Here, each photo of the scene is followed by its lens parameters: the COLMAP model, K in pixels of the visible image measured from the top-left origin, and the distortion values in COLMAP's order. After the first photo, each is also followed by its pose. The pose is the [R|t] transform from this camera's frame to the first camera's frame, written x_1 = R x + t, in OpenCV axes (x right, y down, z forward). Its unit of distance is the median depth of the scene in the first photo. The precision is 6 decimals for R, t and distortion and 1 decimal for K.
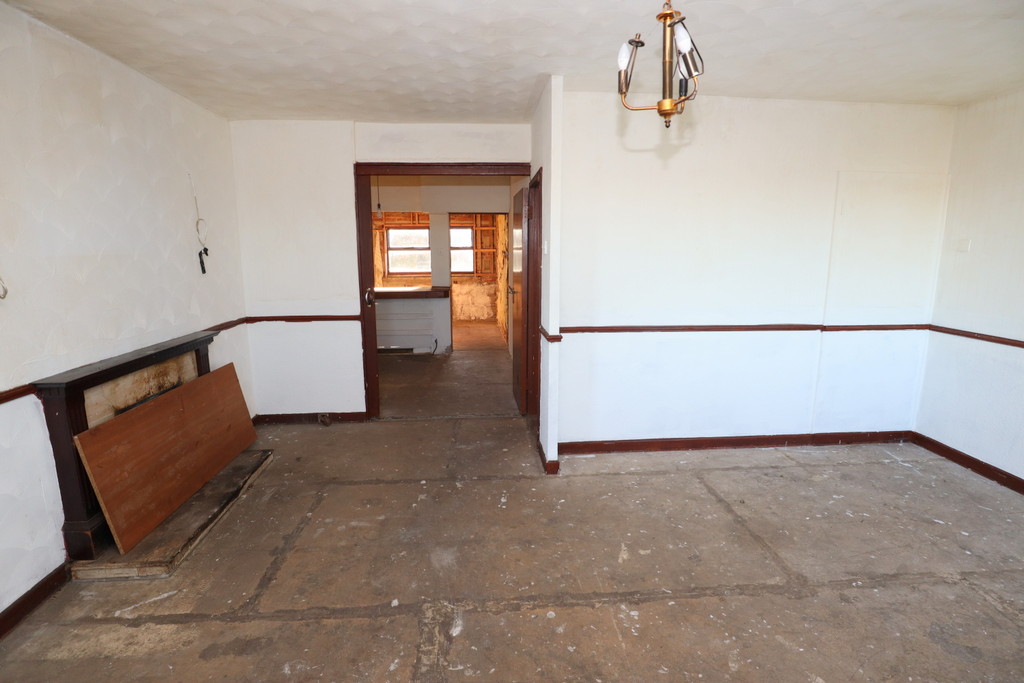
lens RADIAL K [[514.4, 0, 514.2], [0, 514.4, 344.2], [0, 0, 1]] dist [-0.044383, 0.012803]
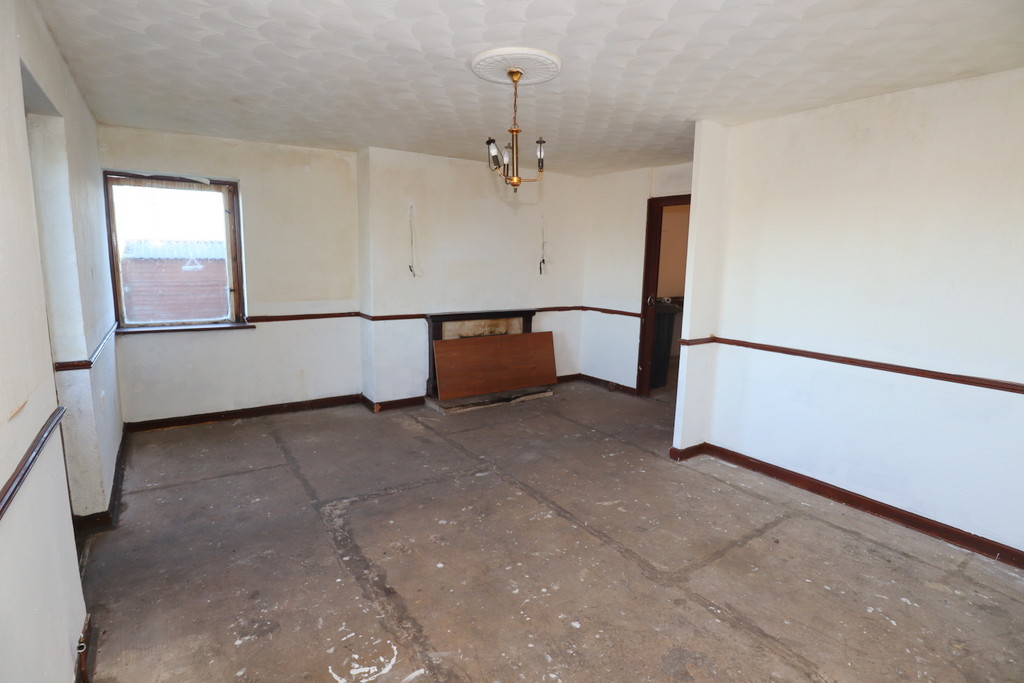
lens RADIAL K [[514.4, 0, 510.5], [0, 514.4, 341.0], [0, 0, 1]] dist [-0.044383, 0.012803]
pose [[0.500887, 0.148507, -0.852677, 0.933370], [-0.179941, 0.981511, 0.065243, -0.019461], [0.846601, 0.120752, 0.518349, 0.071268]]
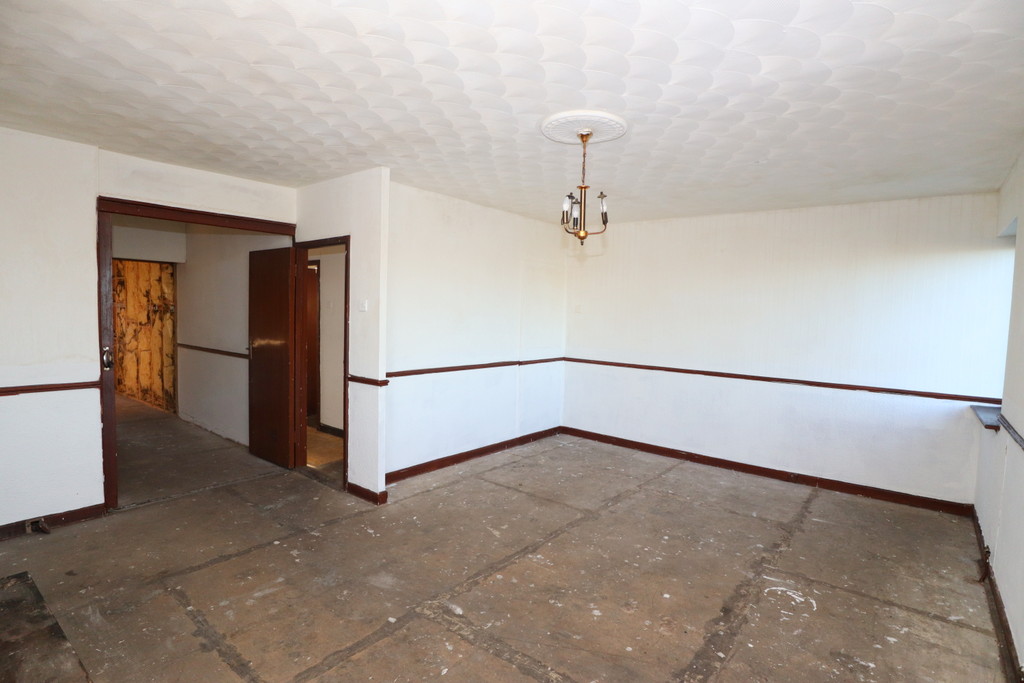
lens RADIAL K [[514.4, 0, 509.2], [0, 514.4, 346.8], [0, 0, 1]] dist [-0.044383, 0.012803]
pose [[0.685124, -0.029637, 0.727823, -0.611945], [0.104738, 0.992797, -0.058167, 0.005284], [-0.720857, 0.116082, 0.683294, -0.009551]]
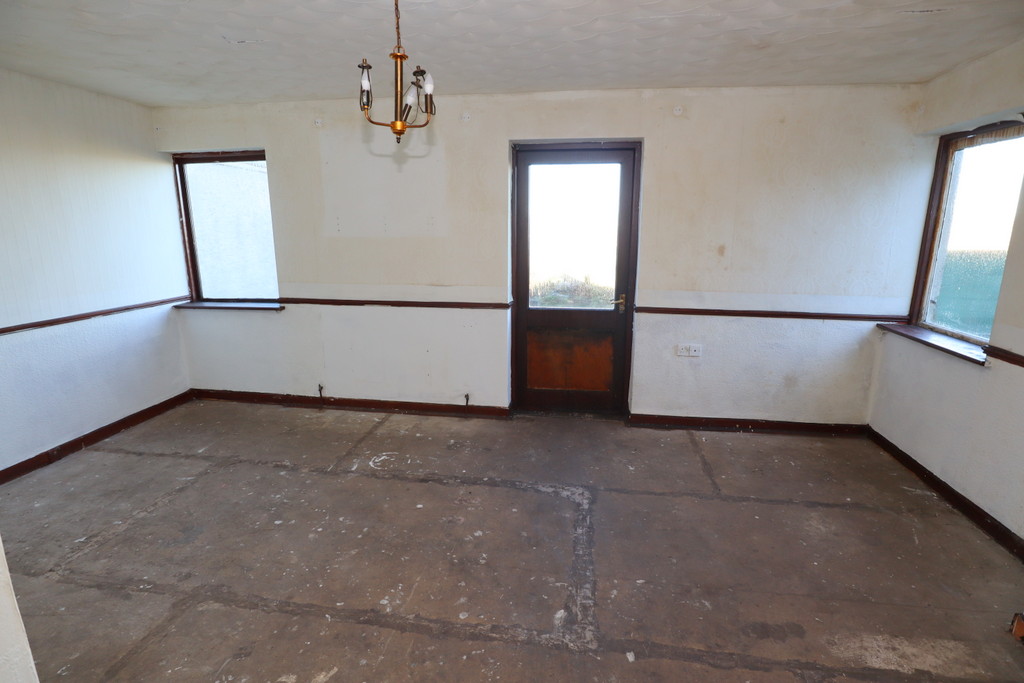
lens RADIAL K [[514.4, 0, 515.6], [0, 514.4, 341.9], [0, 0, 1]] dist [-0.044383, 0.012803]
pose [[-0.977498, -0.049769, 0.204991, -0.139345], [0.035111, 0.919828, 0.390748, -0.230259], [-0.208004, 0.389153, -0.897382, 1.151564]]
